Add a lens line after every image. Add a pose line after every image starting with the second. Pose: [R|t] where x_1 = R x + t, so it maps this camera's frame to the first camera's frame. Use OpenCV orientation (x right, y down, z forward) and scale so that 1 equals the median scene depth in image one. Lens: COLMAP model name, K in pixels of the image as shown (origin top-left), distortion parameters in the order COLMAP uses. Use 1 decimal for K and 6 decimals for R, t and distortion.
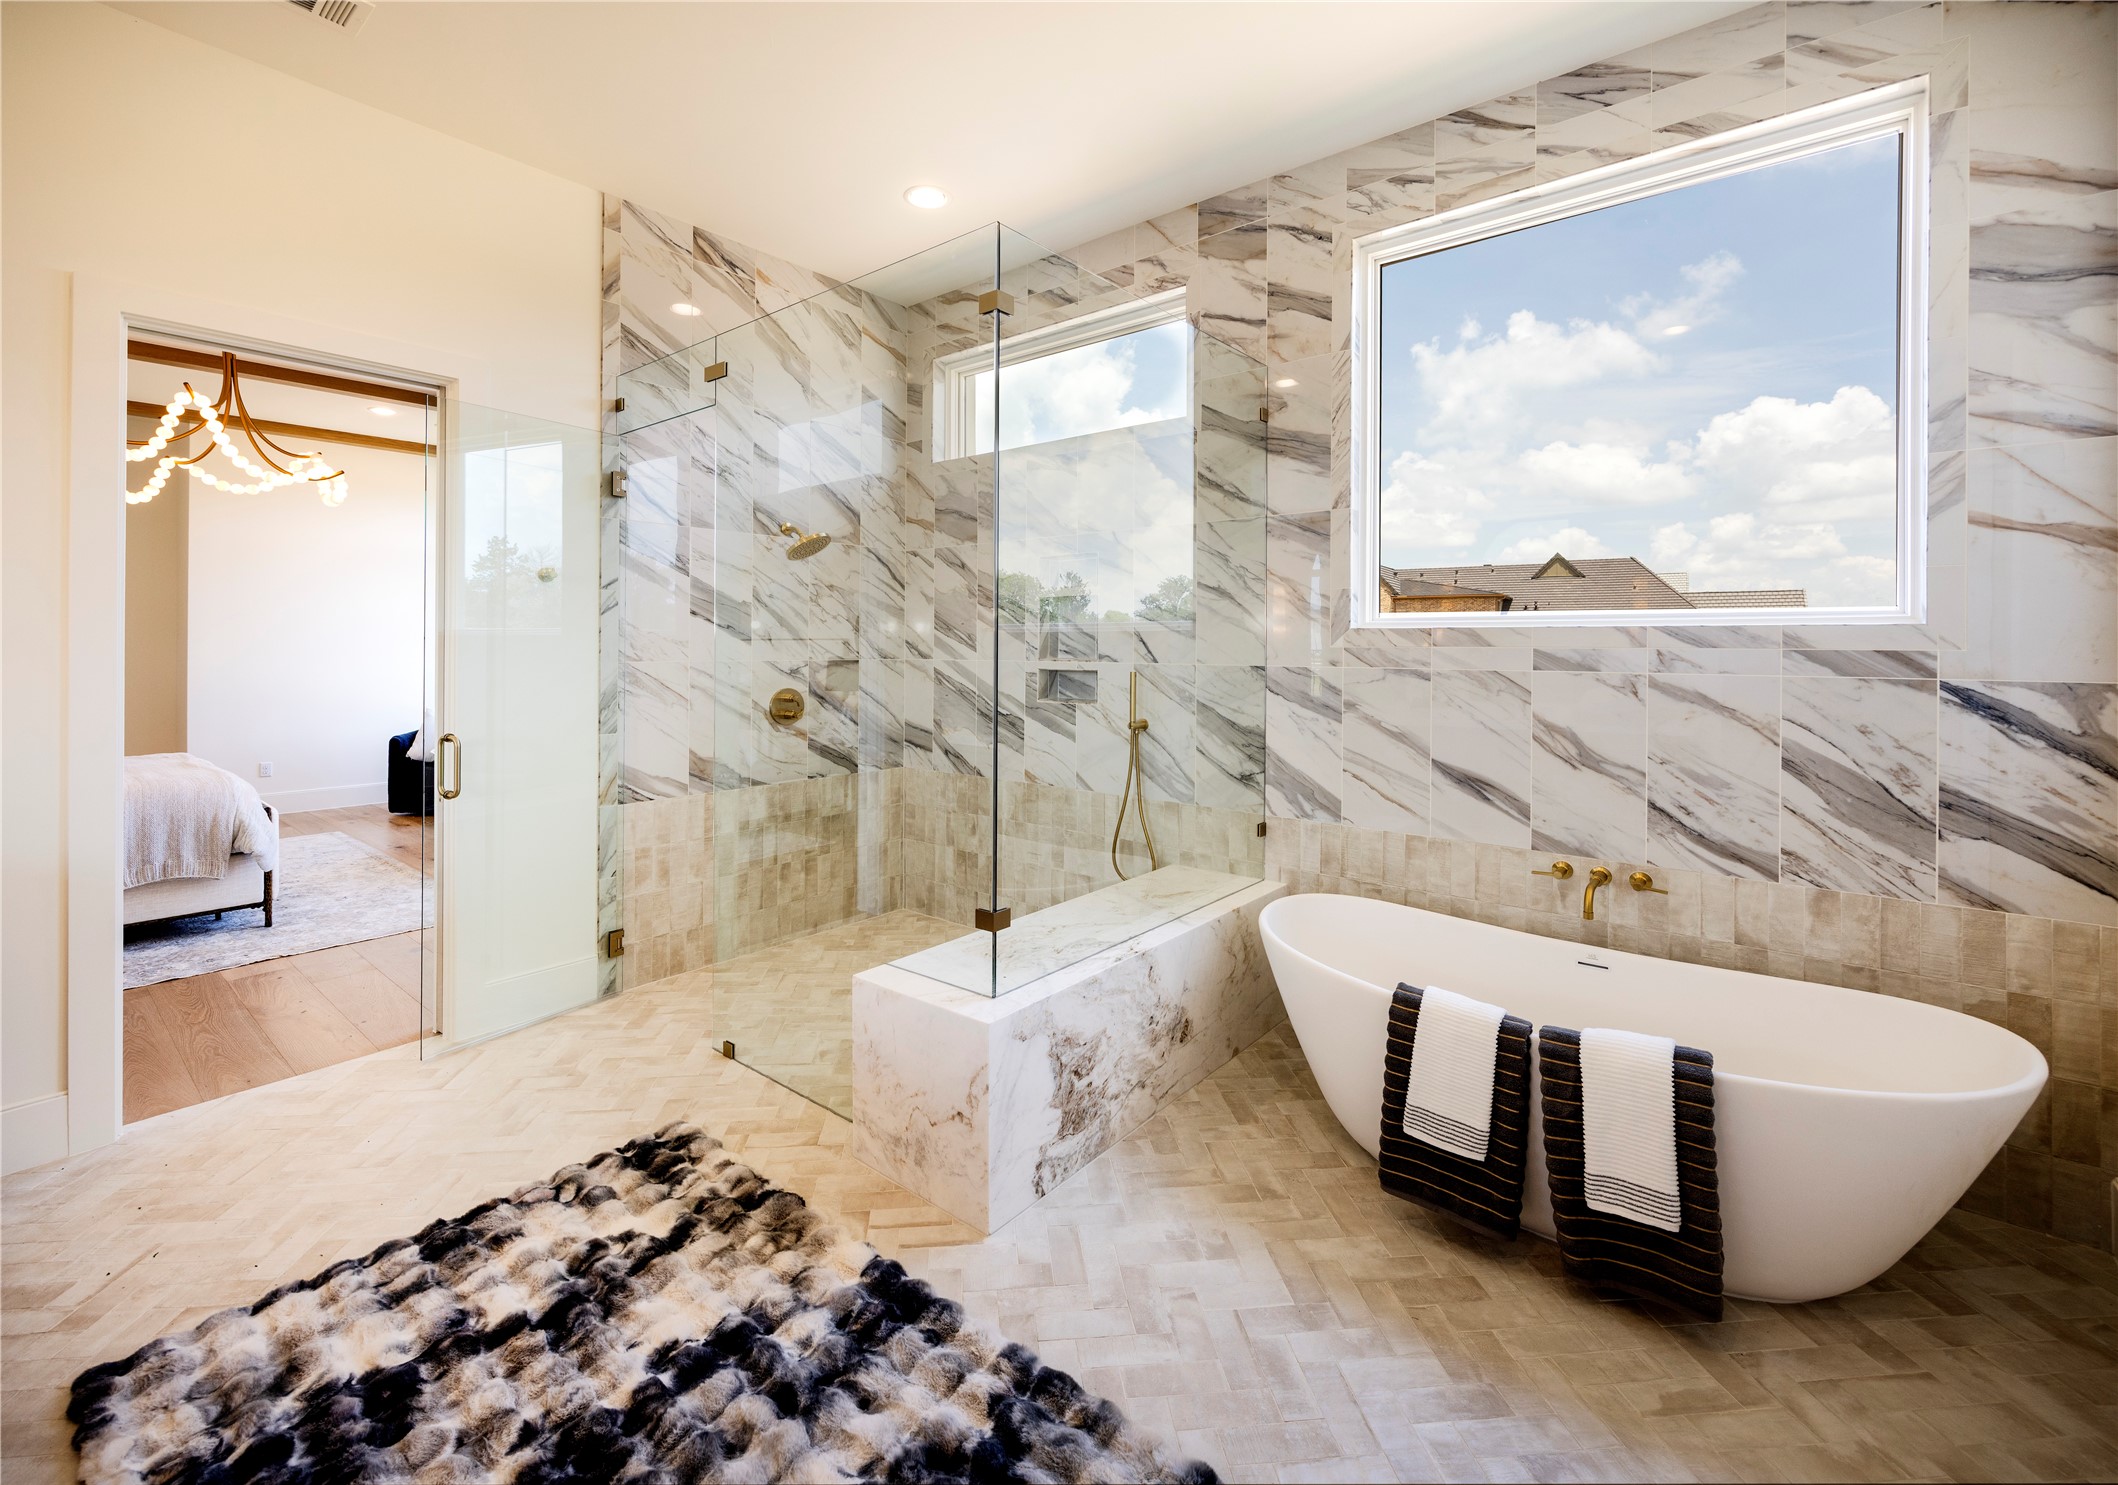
lens RADIAL K [[898.2, 0, 977.7], [0, 898.2, 639.1], [0, 0, 1]] dist [-0.000944, 0.000041]
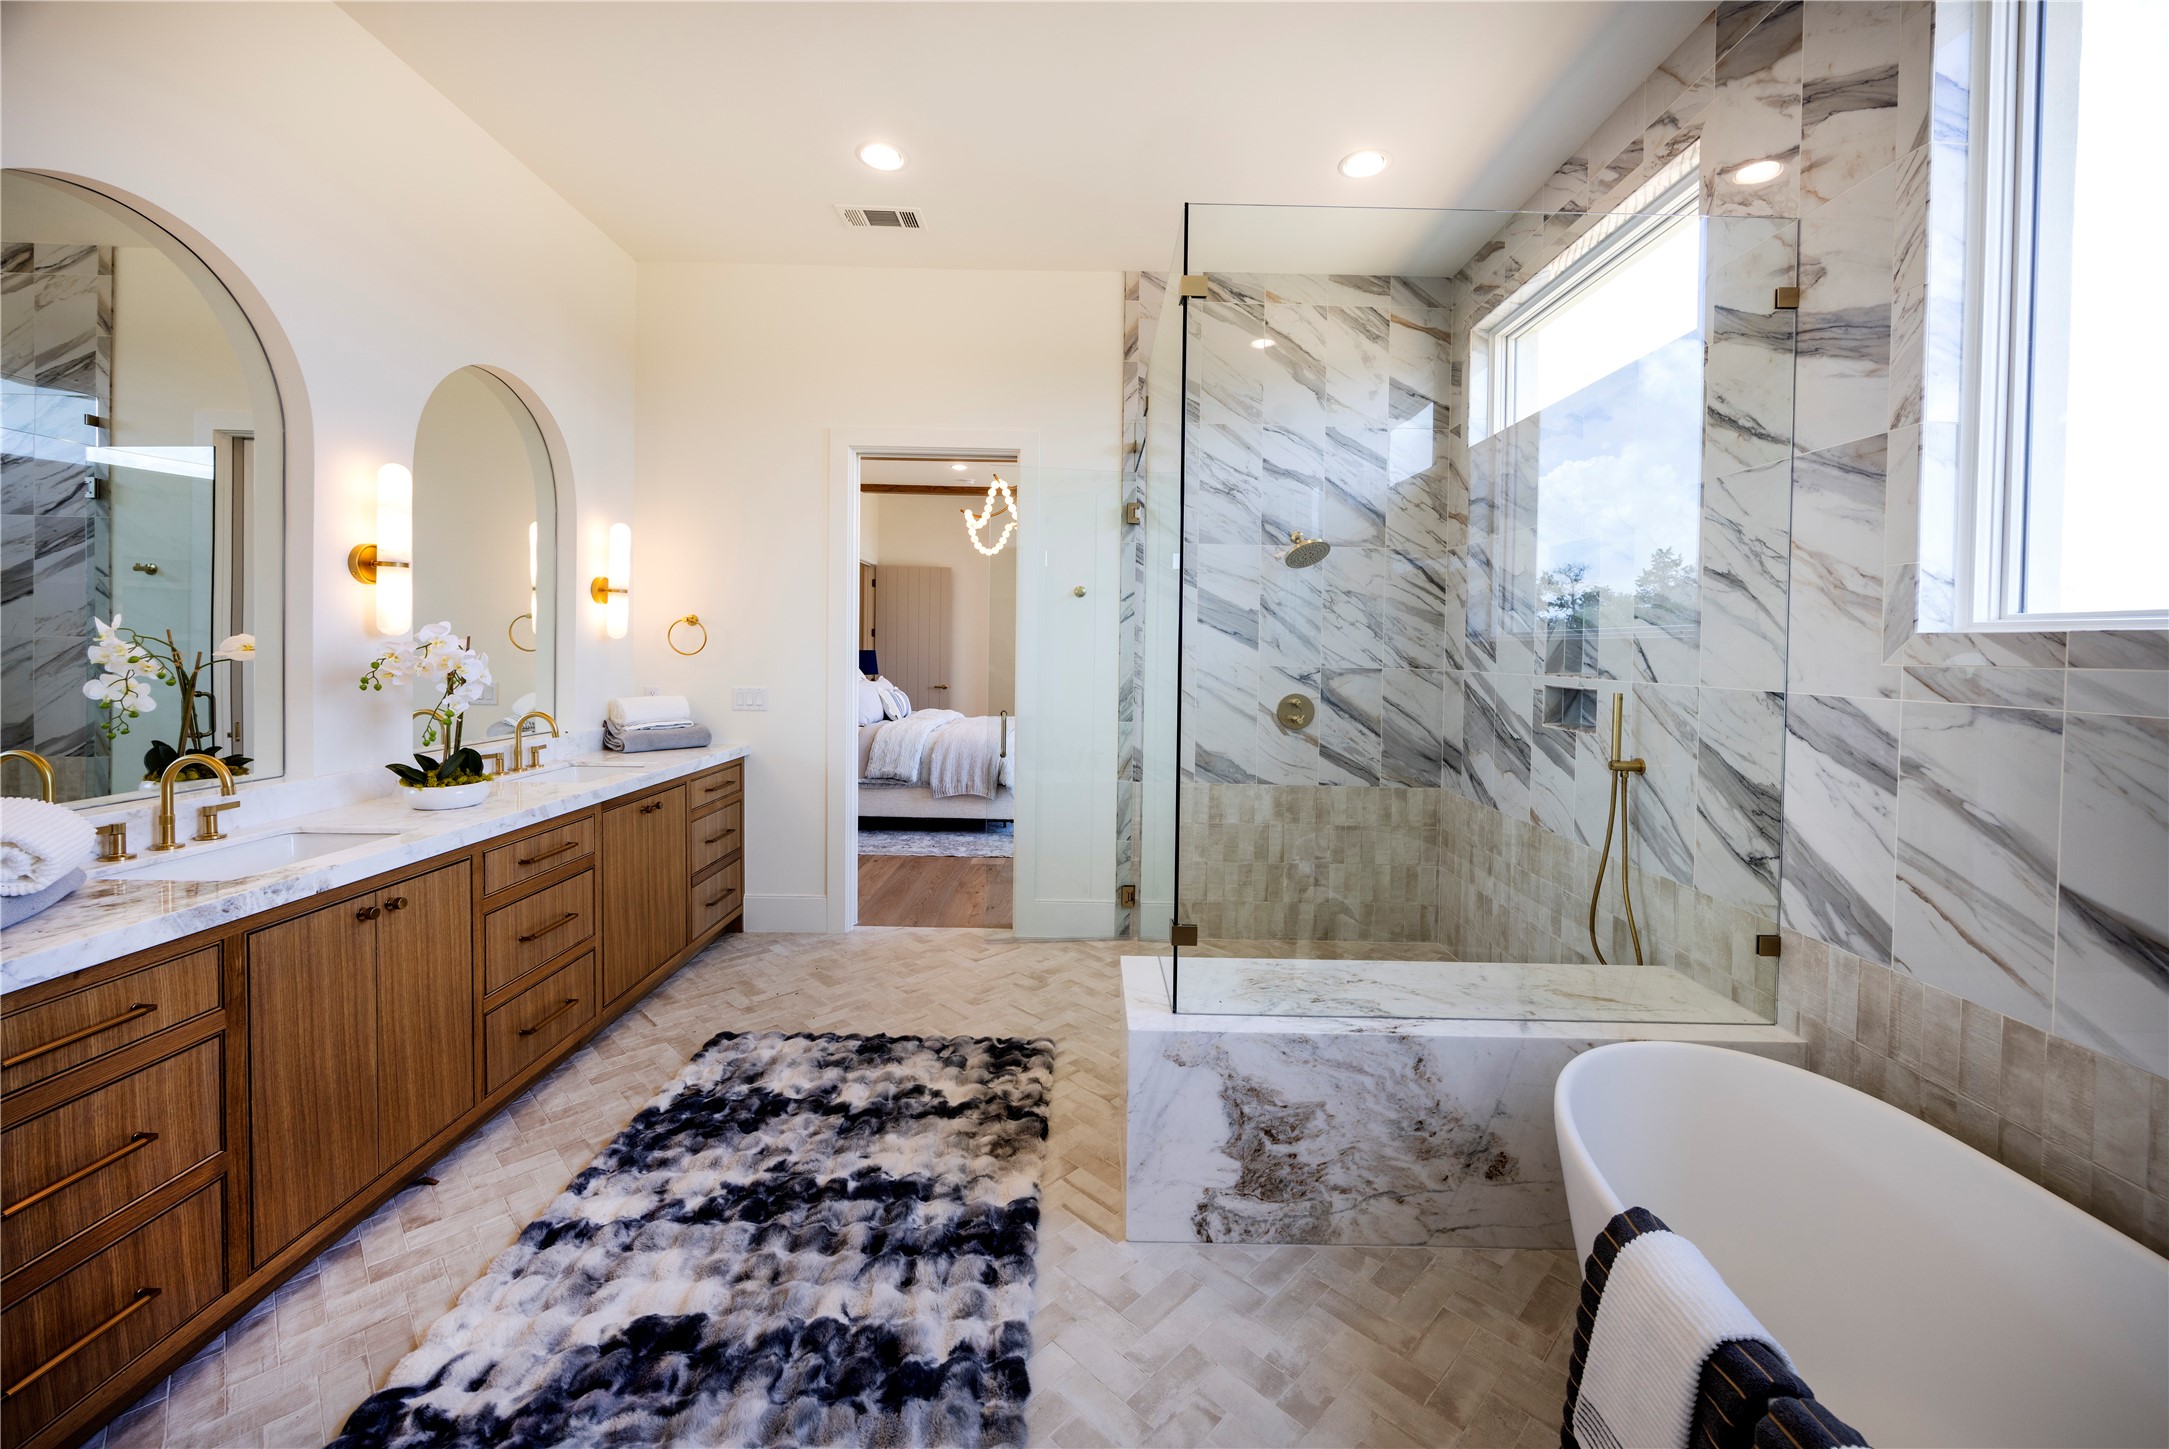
lens RADIAL K [[846.1, 0, 1084.9], [0, 846.1, 657.5], [0, 0, 1]] dist [-0.001448, -0.000064]
pose [[0.657572, 0.020790, -0.753105, 0.431376], [-0.013965, 0.999784, 0.015406, 0.002620], [0.753262, 0.000386, 0.657720, 0.222944]]
